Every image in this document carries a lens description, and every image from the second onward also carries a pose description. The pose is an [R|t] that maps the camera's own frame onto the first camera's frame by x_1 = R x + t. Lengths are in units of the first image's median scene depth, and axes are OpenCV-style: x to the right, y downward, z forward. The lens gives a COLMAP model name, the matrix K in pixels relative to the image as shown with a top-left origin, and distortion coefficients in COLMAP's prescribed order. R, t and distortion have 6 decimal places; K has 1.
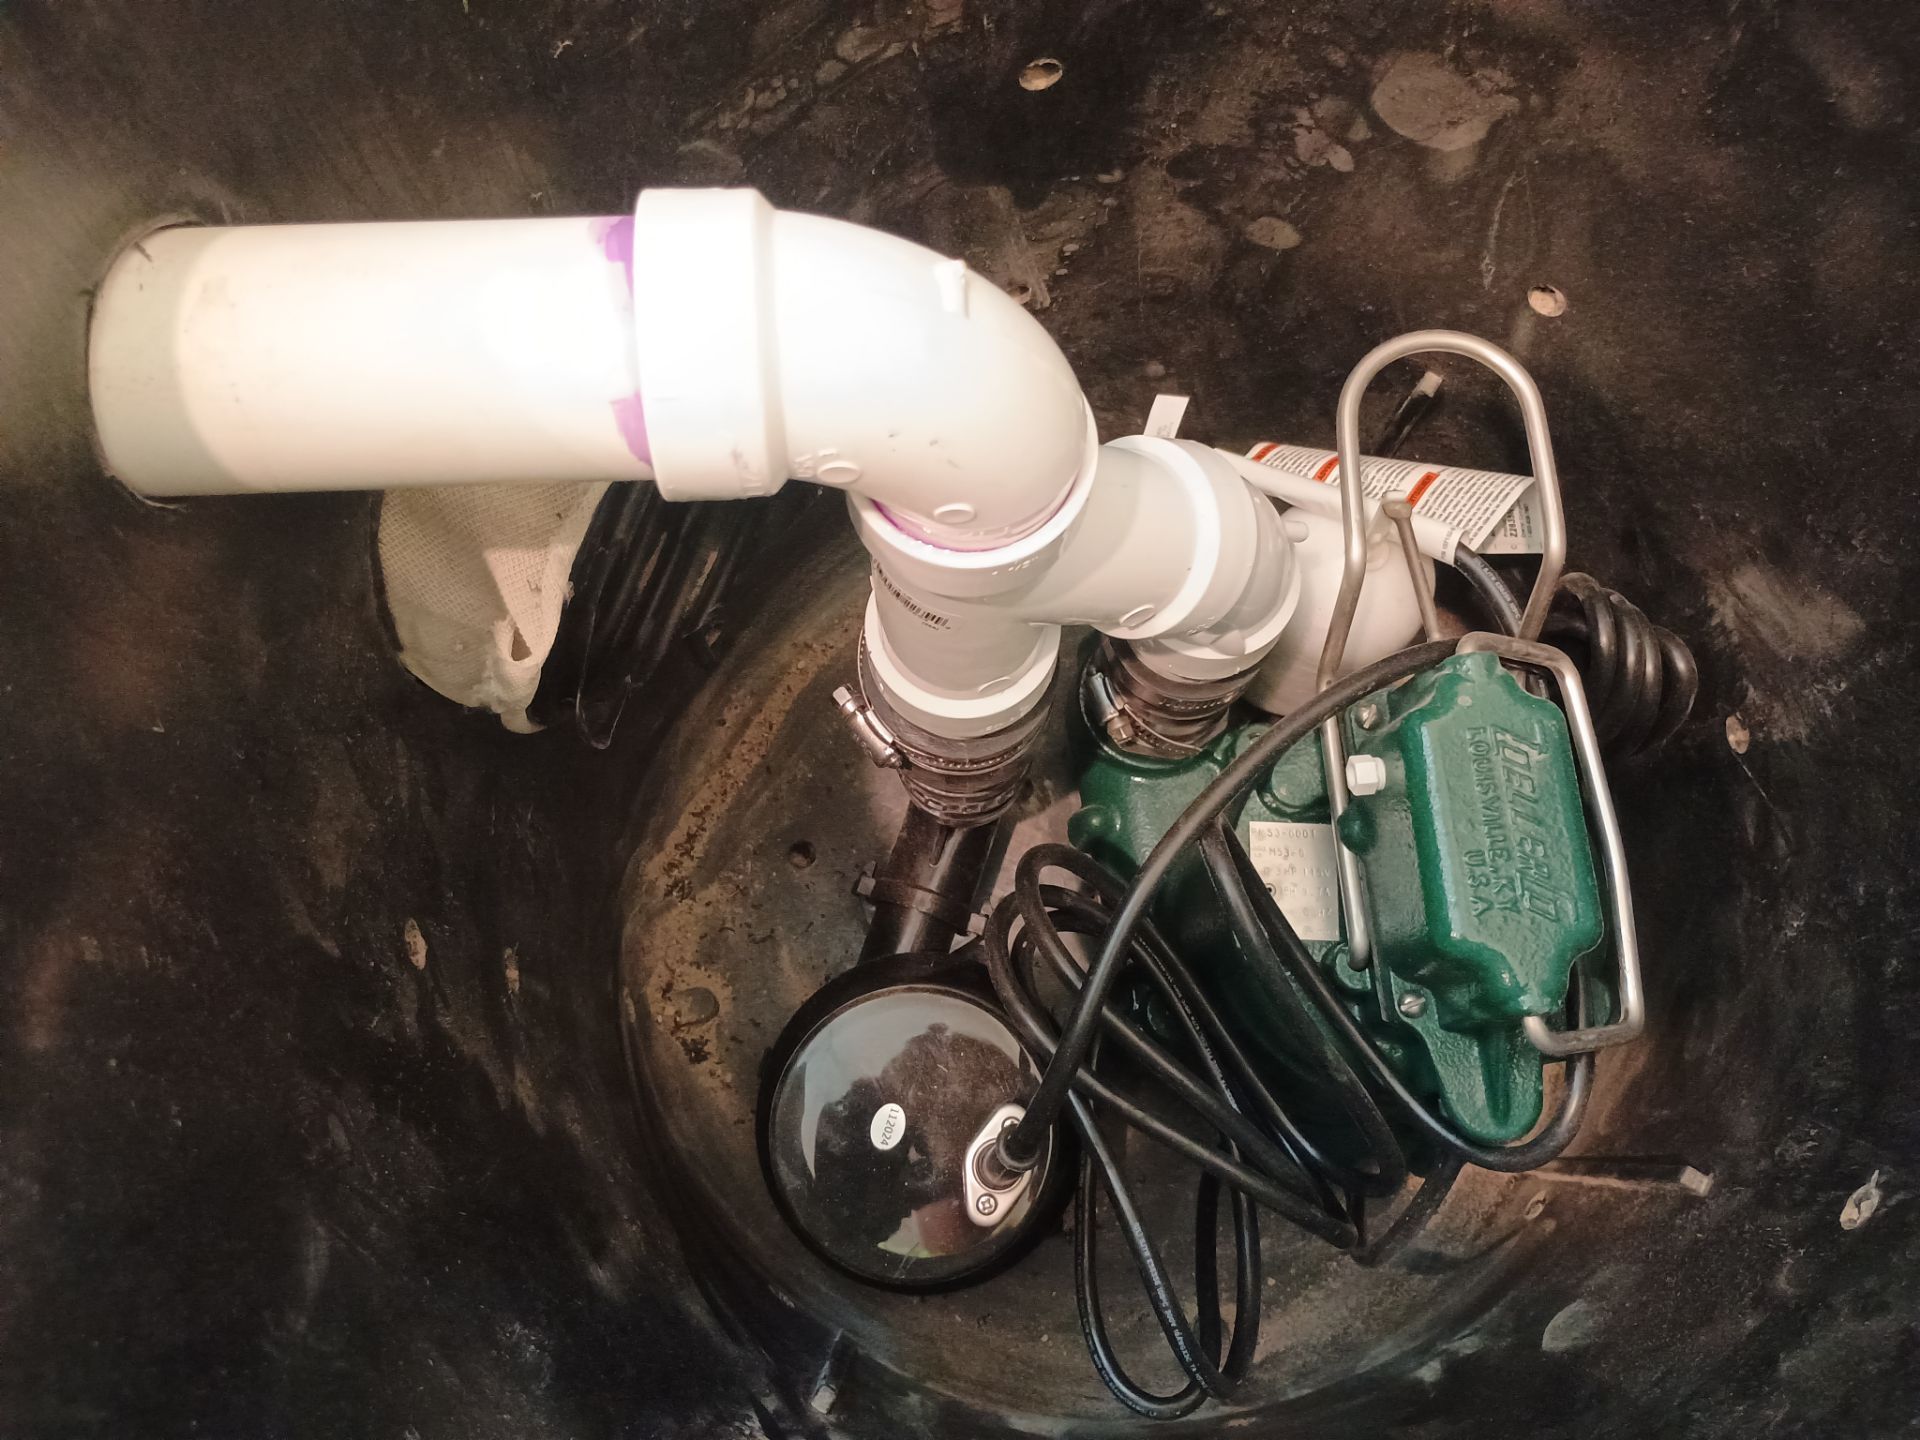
lens RADIAL K [[1530.0, 0, 947.4], [0, 1530.0, 730.6], [0, 0, 1]] dist [0.034549, -0.052056]
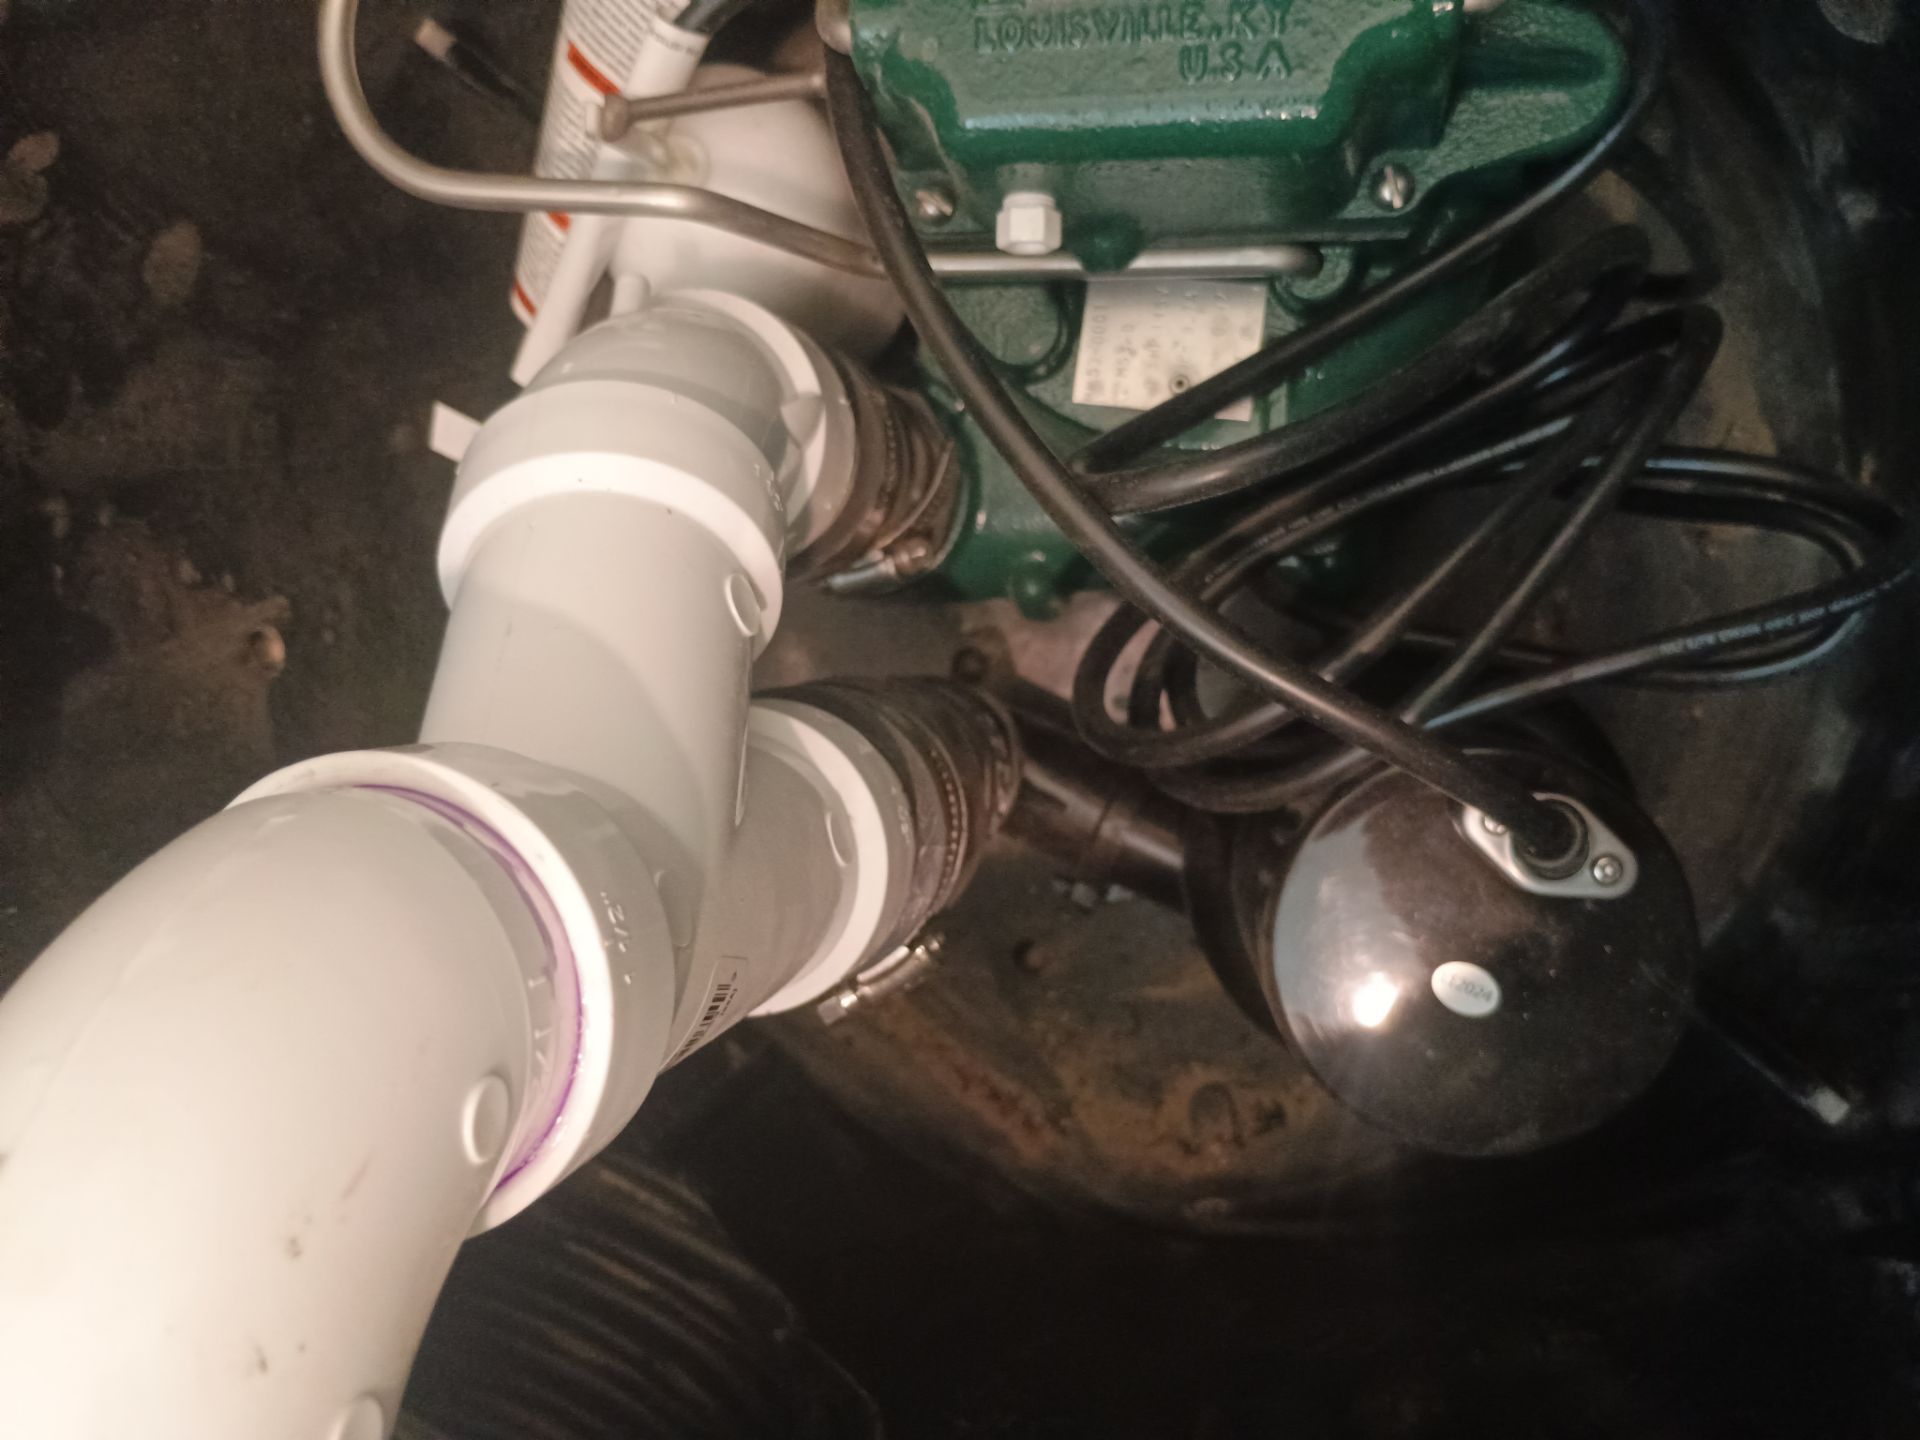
lens RADIAL K [[1530.0, 0, 960.5], [0, 1530.0, 724.9], [0, 0, 1]] dist [0.034549, -0.052056]
pose [[0.093050, -0.991125, -0.094941, 0.123156], [0.993659, 0.086395, 0.071950, -0.025881], [-0.063109, -0.101034, 0.992879, 0.347371]]
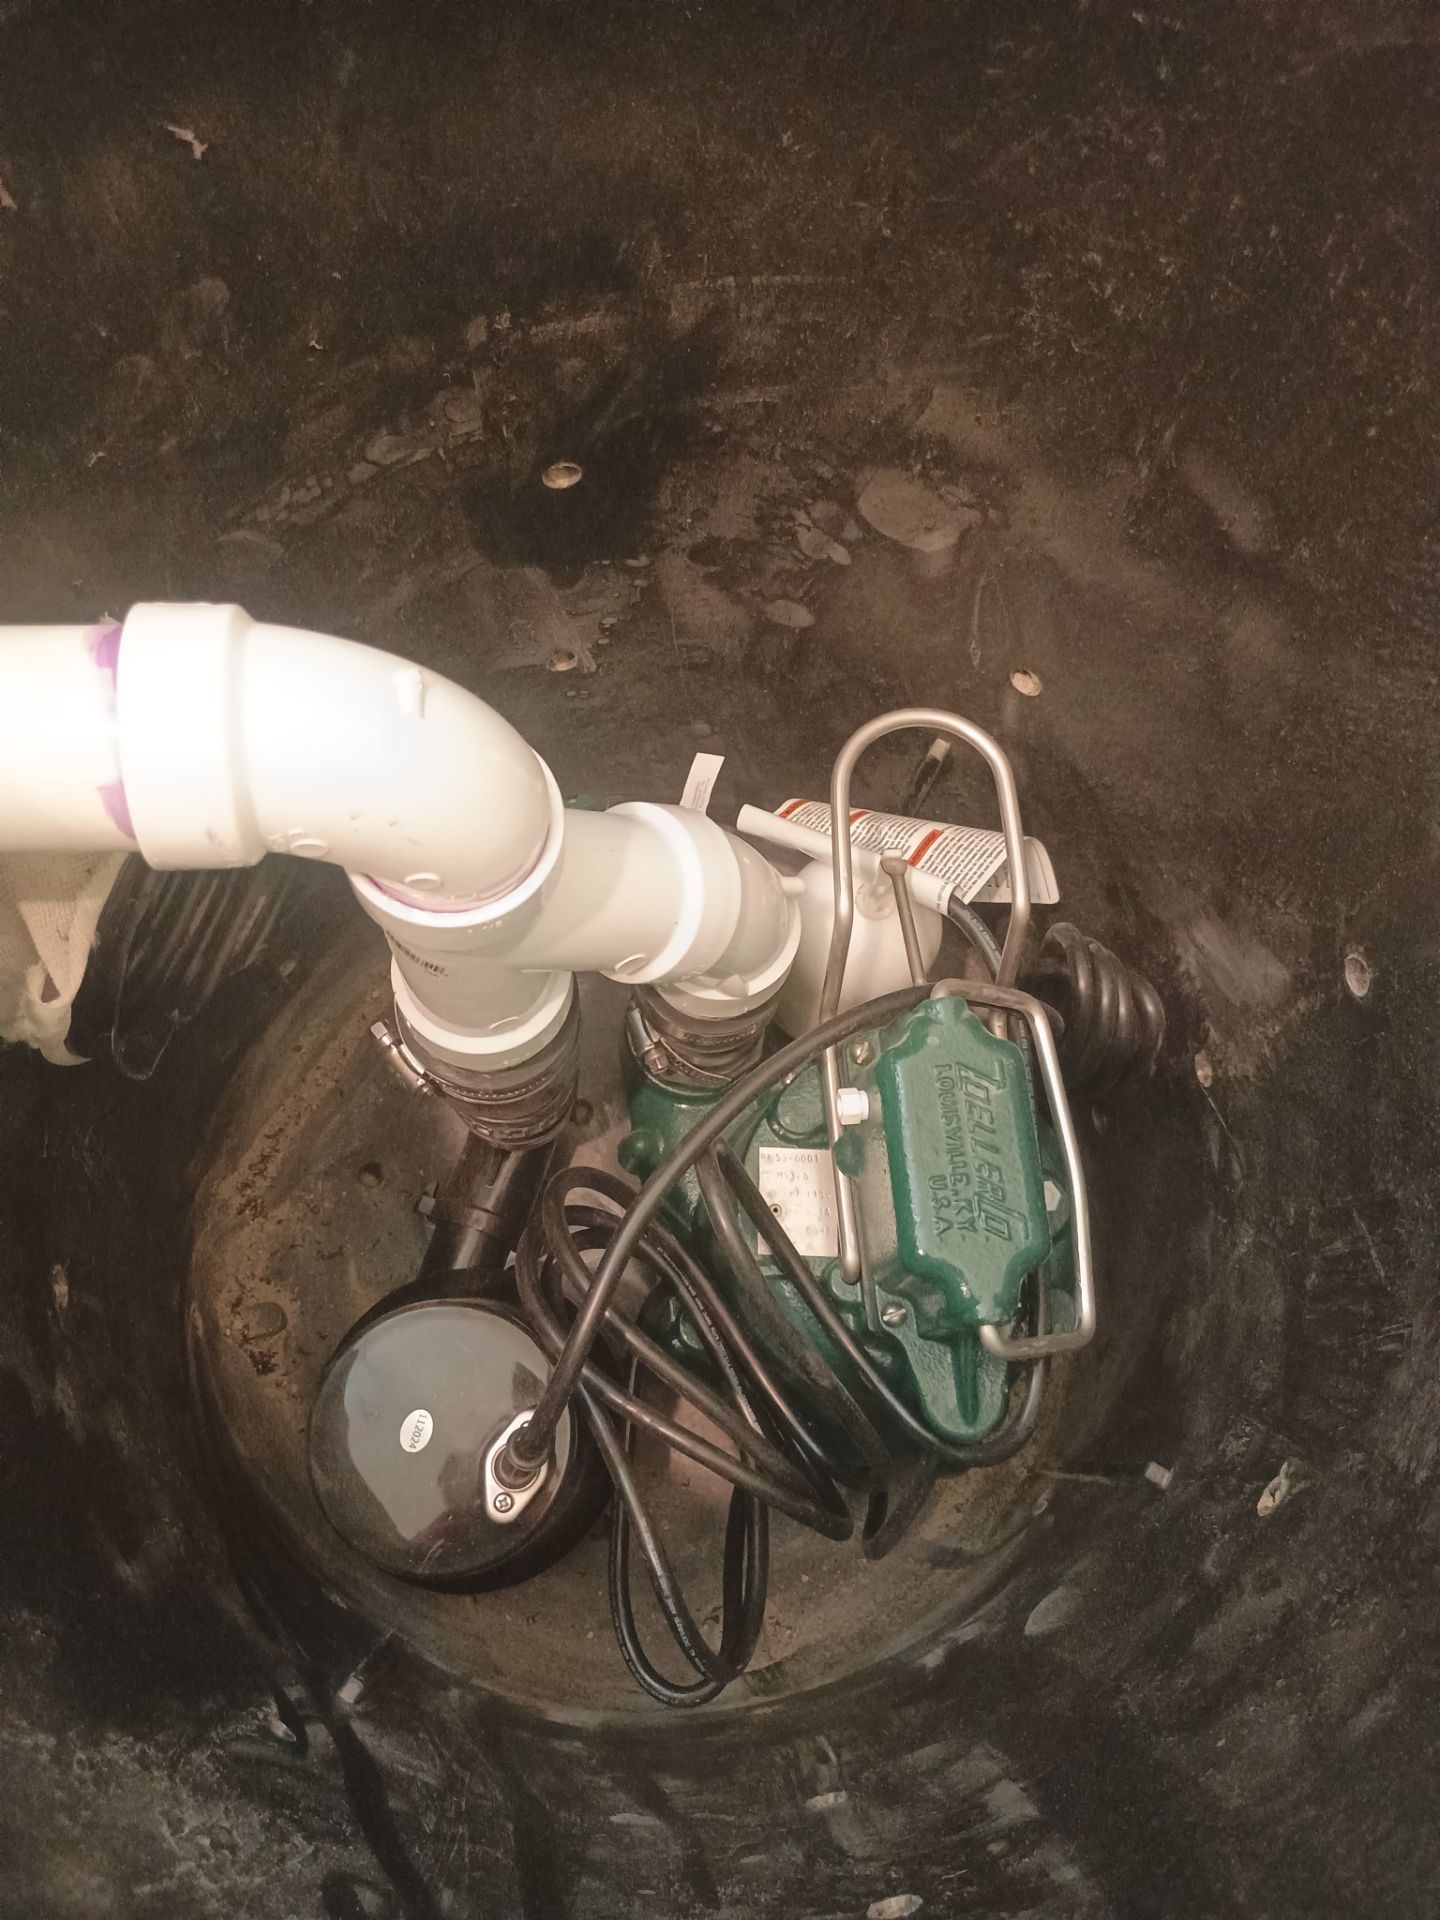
lens RADIAL K [[1530.0, 0, 702.9], [0, 1530.0, 987.2], [0, 0, 1]] dist [0.034549, -0.052056]
pose [[0.998285, 0.009686, 0.057736, 0.097410], [-0.007550, 0.999283, -0.037110, -0.014813], [-0.058054, 0.036610, 0.997642, -0.098537]]
